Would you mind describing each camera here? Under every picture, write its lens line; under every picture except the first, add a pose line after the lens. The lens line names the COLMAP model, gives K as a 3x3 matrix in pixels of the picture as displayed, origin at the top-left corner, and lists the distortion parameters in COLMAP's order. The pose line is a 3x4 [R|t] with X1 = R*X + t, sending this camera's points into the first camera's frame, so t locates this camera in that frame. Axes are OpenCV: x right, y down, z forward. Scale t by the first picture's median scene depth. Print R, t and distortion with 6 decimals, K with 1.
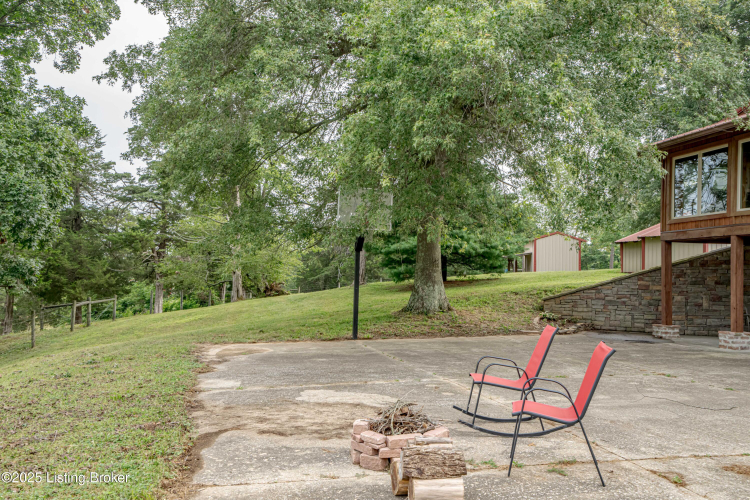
lens RADIAL K [[686.1, 0, 376.6], [0, 686.1, 255.7], [0, 0, 1]] dist [0.055581, 0.000000]
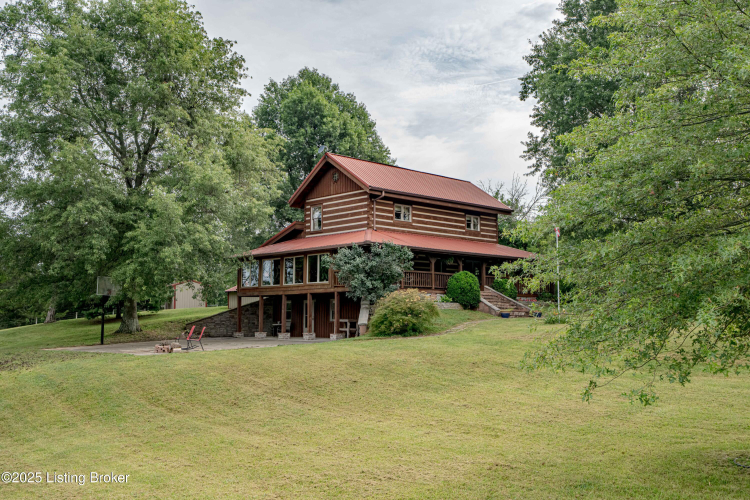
lens RADIAL K [[832.3, 0, 379.6], [0, 832.3, 245.7], [0, 0, 1]] dist [0.096841, 0.000000]
pose [[0.884975, 0.011568, 0.465495, -0.436564], [0.009533, 0.999032, -0.042950, -0.060698], [-0.465542, 0.042448, 0.884007, -1.573047]]
